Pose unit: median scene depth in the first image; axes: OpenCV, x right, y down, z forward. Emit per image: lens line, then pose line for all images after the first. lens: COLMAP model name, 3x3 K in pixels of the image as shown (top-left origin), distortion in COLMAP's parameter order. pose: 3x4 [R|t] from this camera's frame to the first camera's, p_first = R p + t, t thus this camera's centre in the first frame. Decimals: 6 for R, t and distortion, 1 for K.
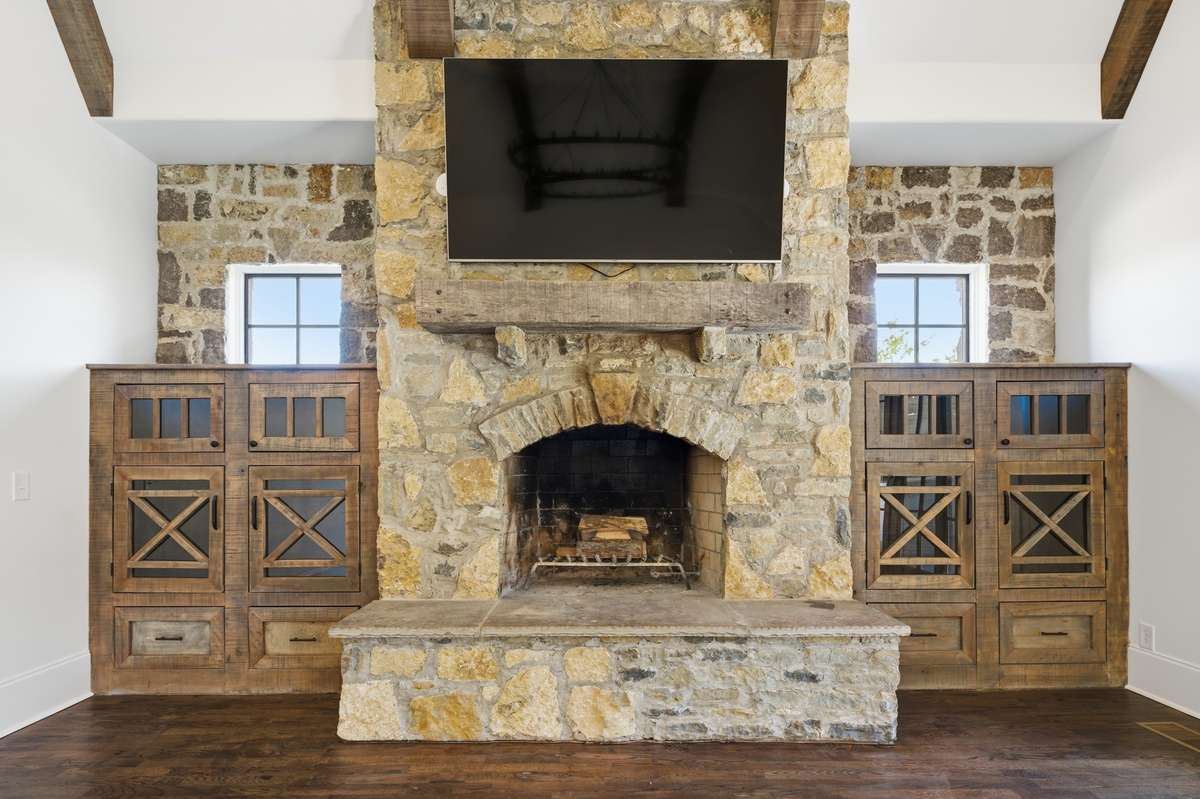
lens RADIAL K [[527.9, 0, 598.4], [0, 527.9, 471.4], [0, 0, 1]] dist [-0.023182, -0.000117]
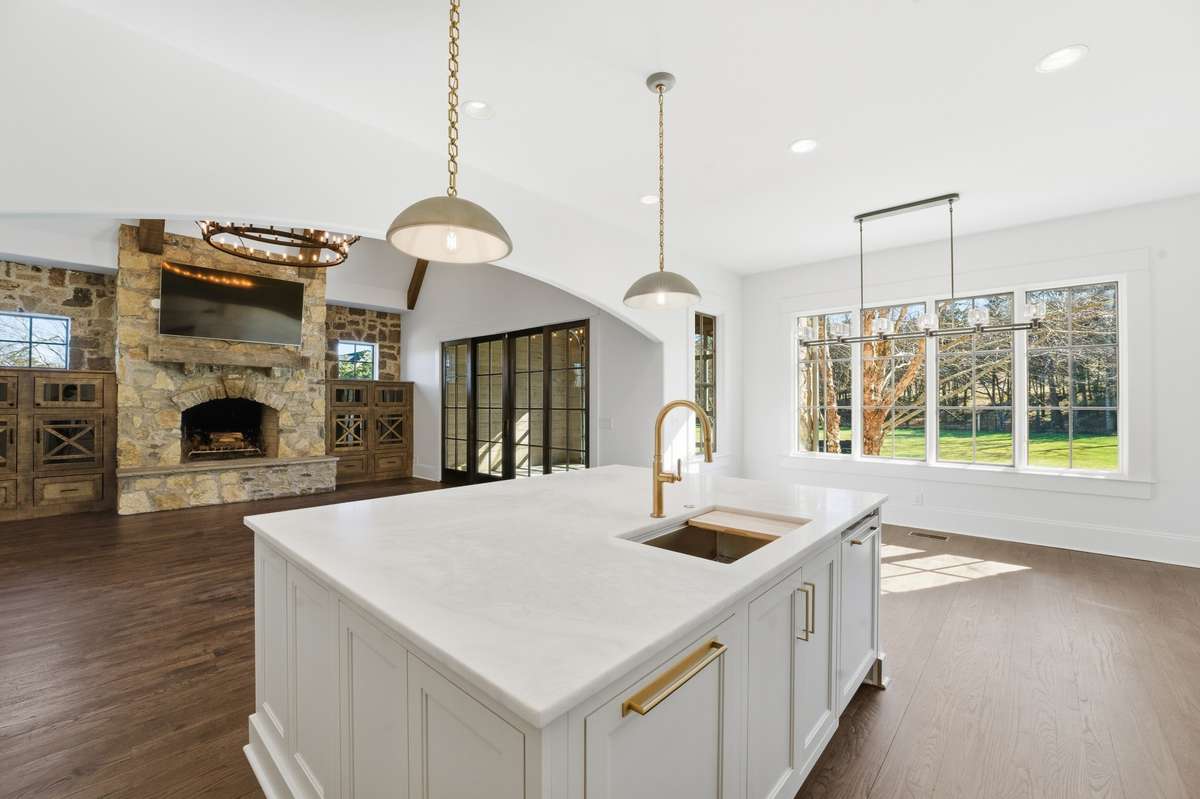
lens RADIAL K [[509.3, 0, 600.0], [0, 509.3, 399.5], [0, 0, 1]] dist [-0.000272, 0.000126]
pose [[0.664186, 0.010893, 0.747488, -0.691331], [0.000184, 0.999891, -0.014735, -0.041378], [-0.747568, 0.009924, 0.664111, -2.218873]]
